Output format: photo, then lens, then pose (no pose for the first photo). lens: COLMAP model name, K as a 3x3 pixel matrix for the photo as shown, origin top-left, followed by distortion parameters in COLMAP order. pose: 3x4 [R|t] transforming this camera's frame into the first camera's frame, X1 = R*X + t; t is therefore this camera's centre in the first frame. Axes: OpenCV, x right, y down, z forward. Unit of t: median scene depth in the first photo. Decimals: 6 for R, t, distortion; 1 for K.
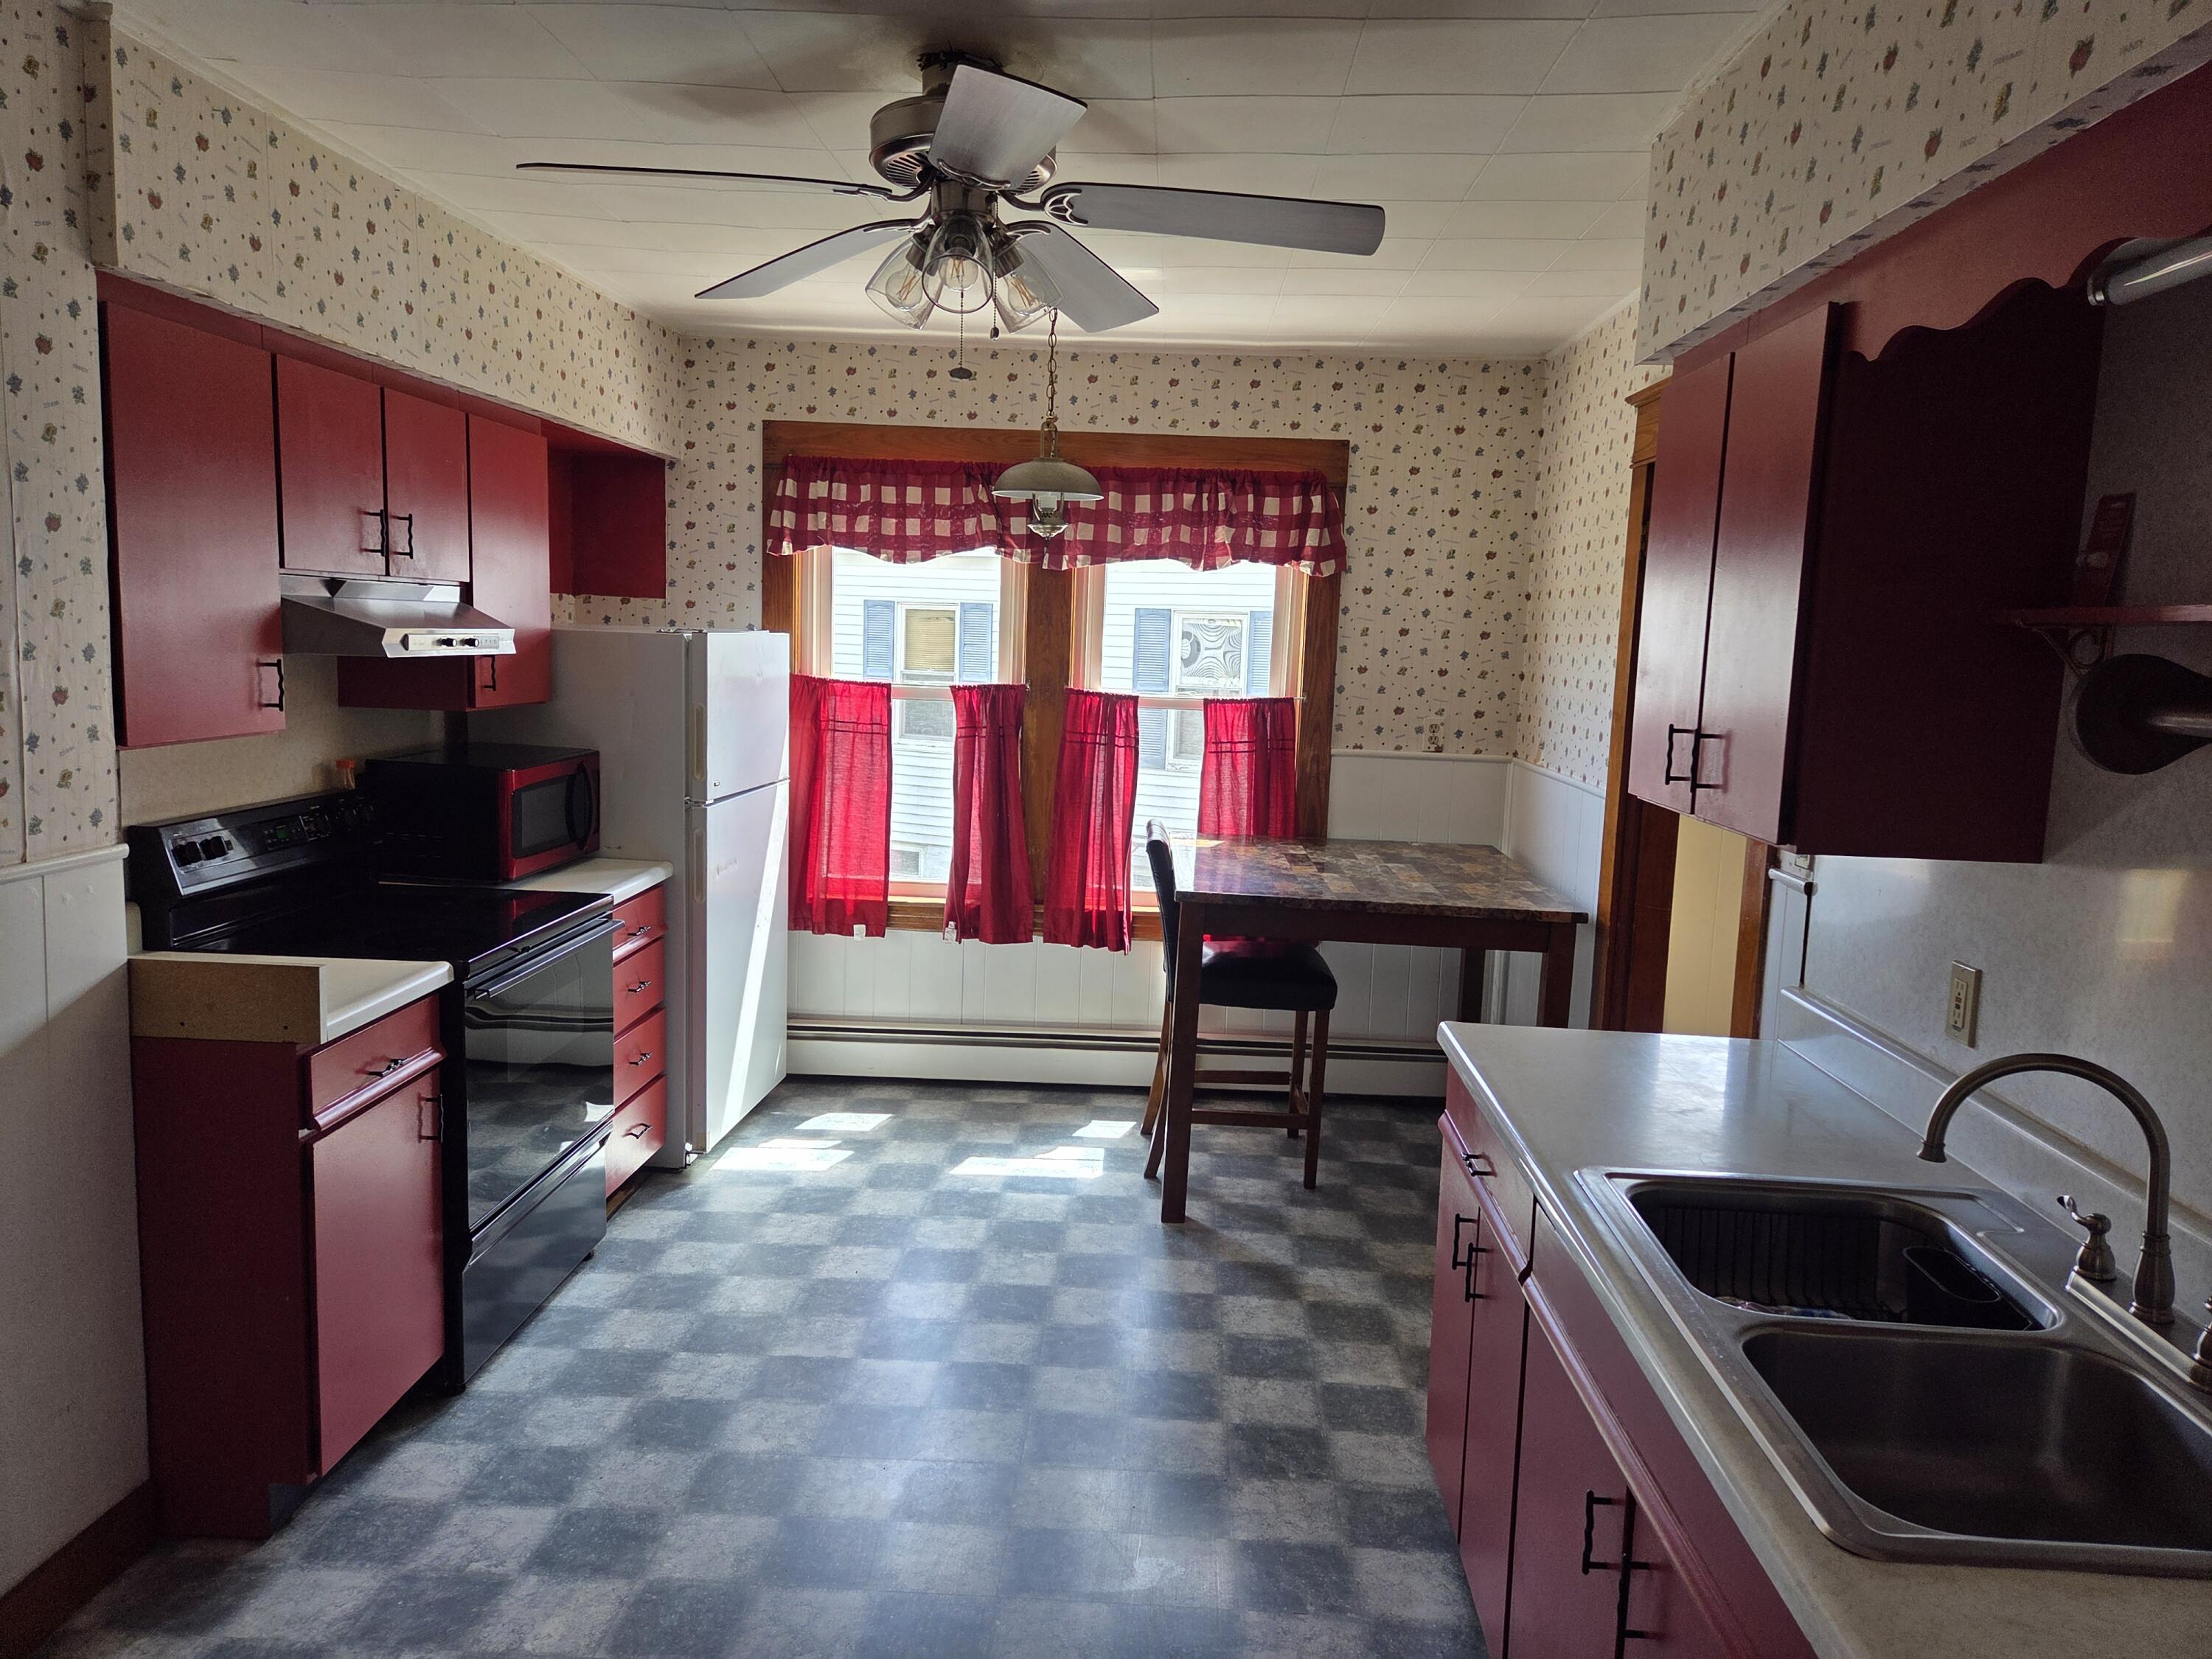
lens RADIAL K [[1489.6, 0, 1108.7], [0, 1489.6, 835.6], [0, 0, 1]] dist [0.071867, -0.070720]
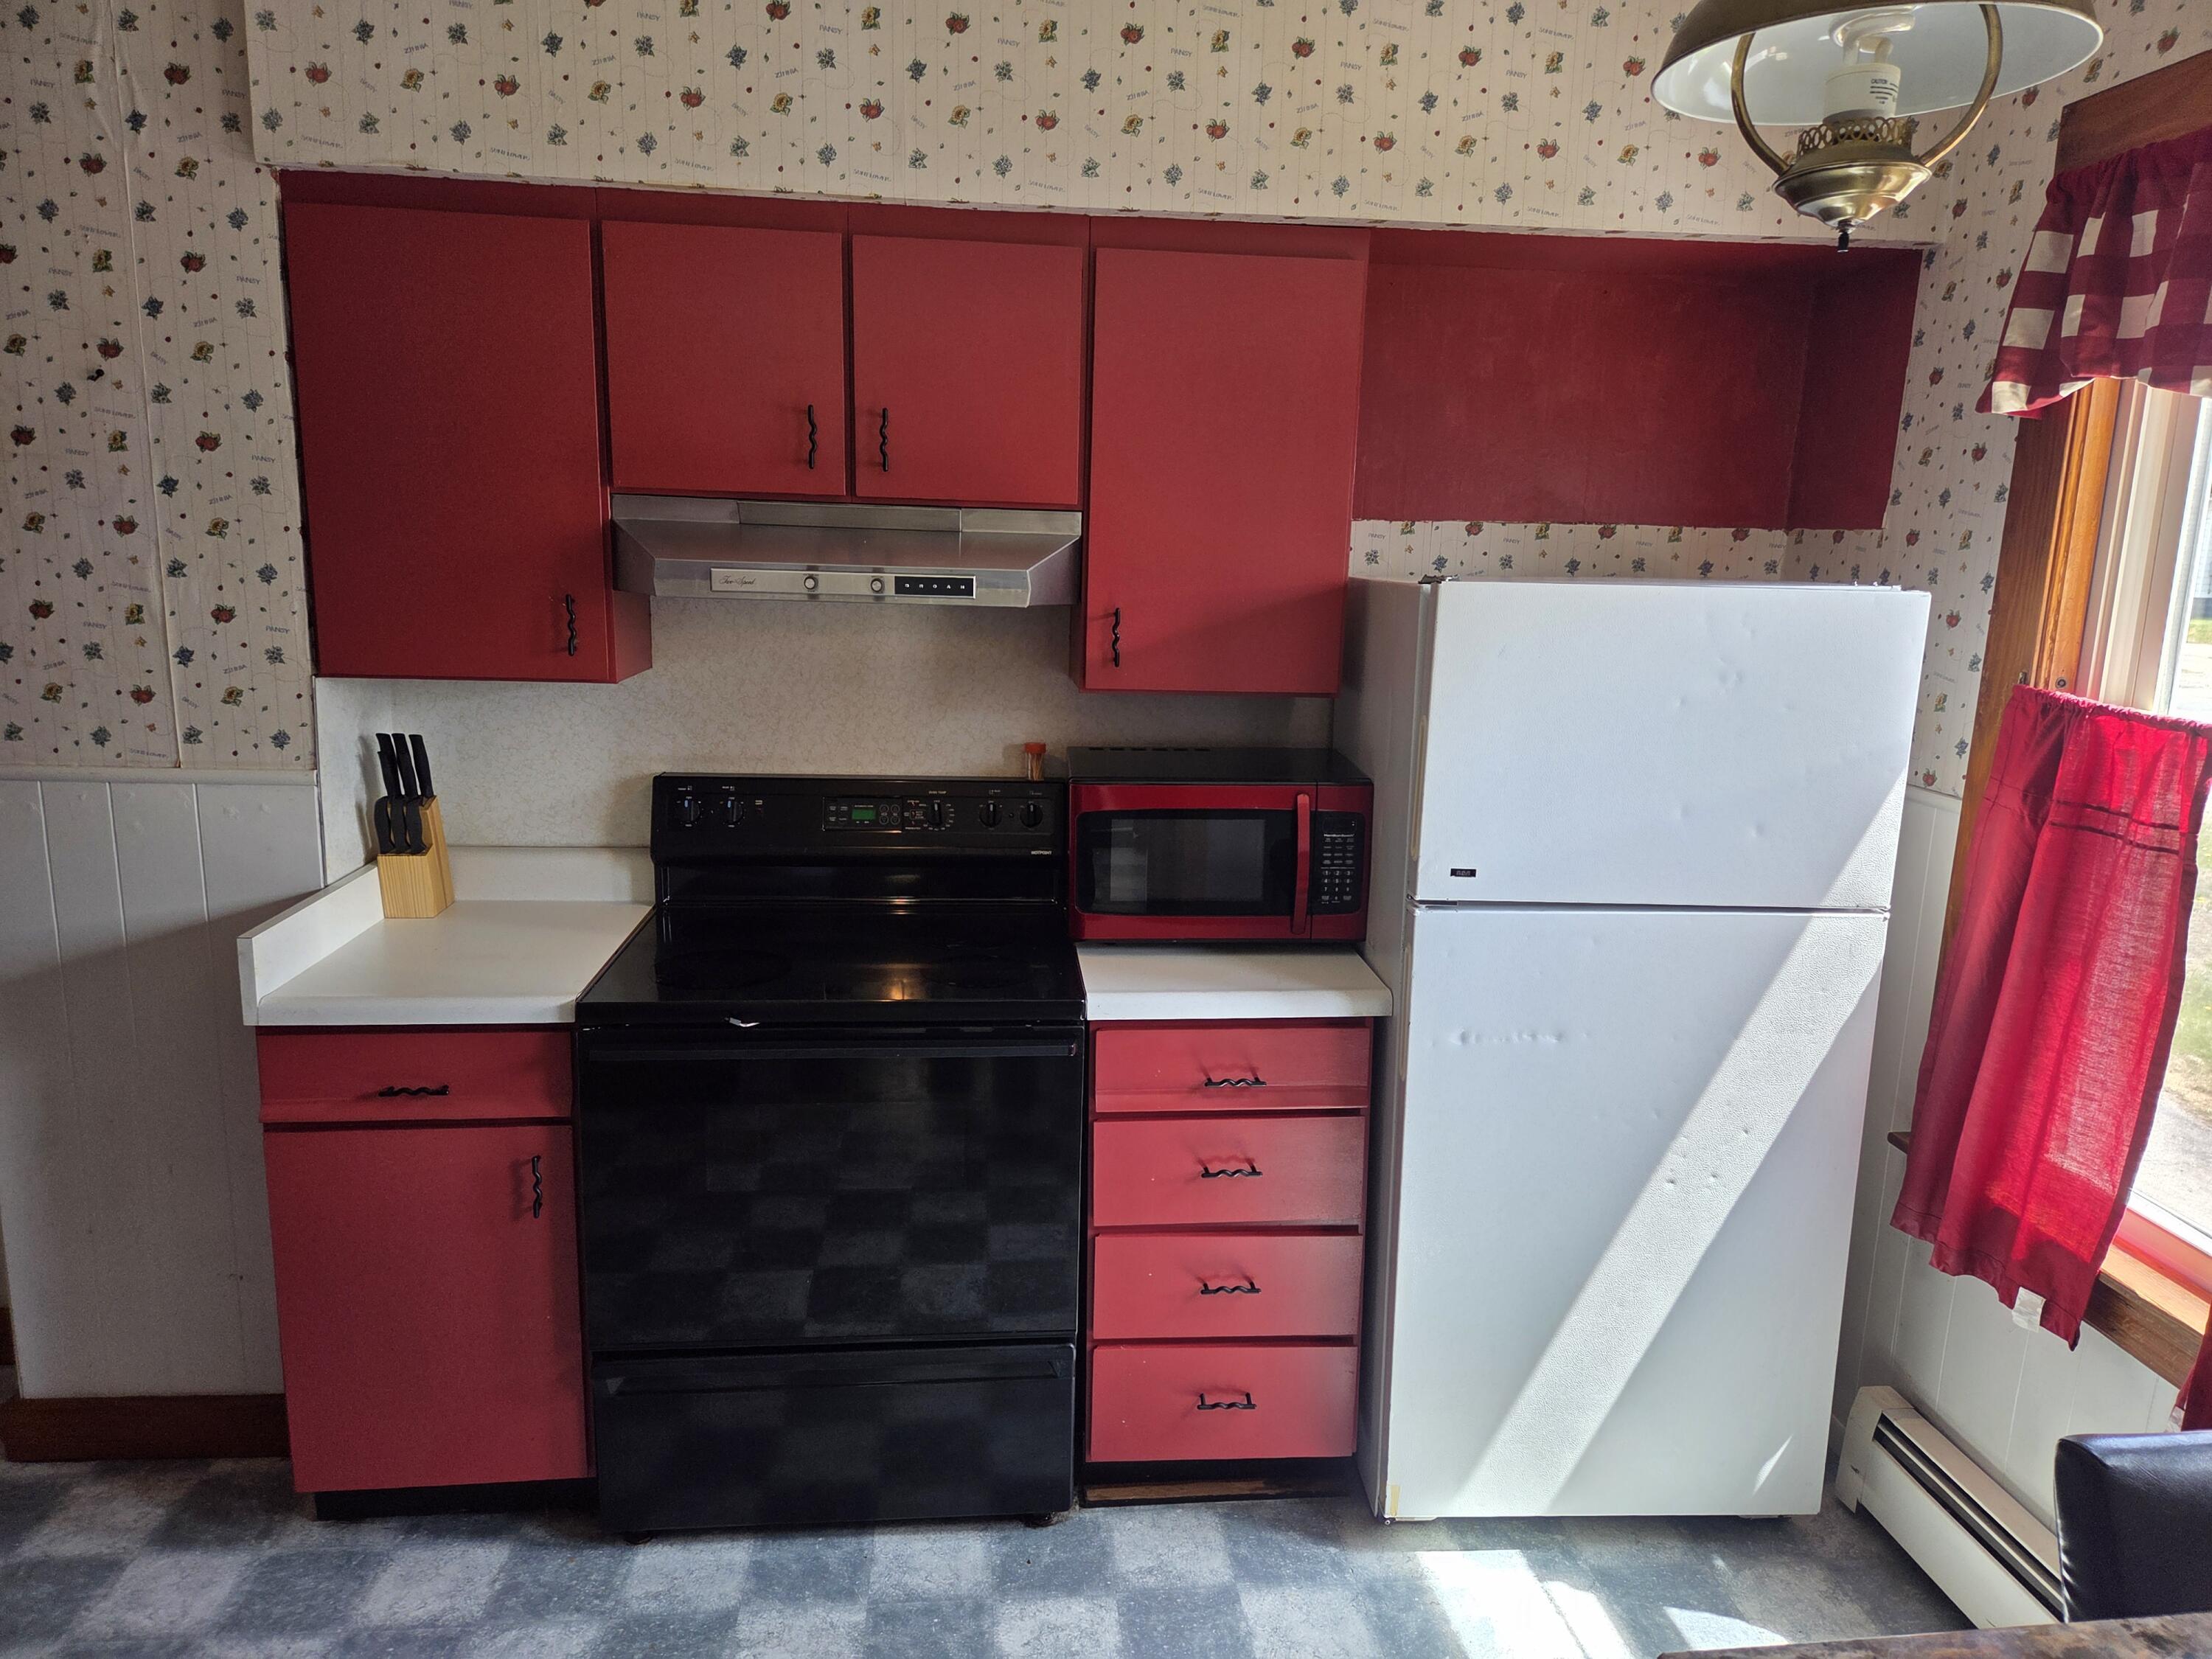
lens RADIAL K [[1489.6, 0, 1108.7], [0, 1489.6, 835.6], [0, 0, 1]] dist [0.071867, -0.070720]
pose [[0.142709, 0.164770, -0.975953, 0.352091], [-0.157592, 0.977249, 0.141945, -0.157179], [0.977138, 0.133545, 0.165429, 1.216040]]
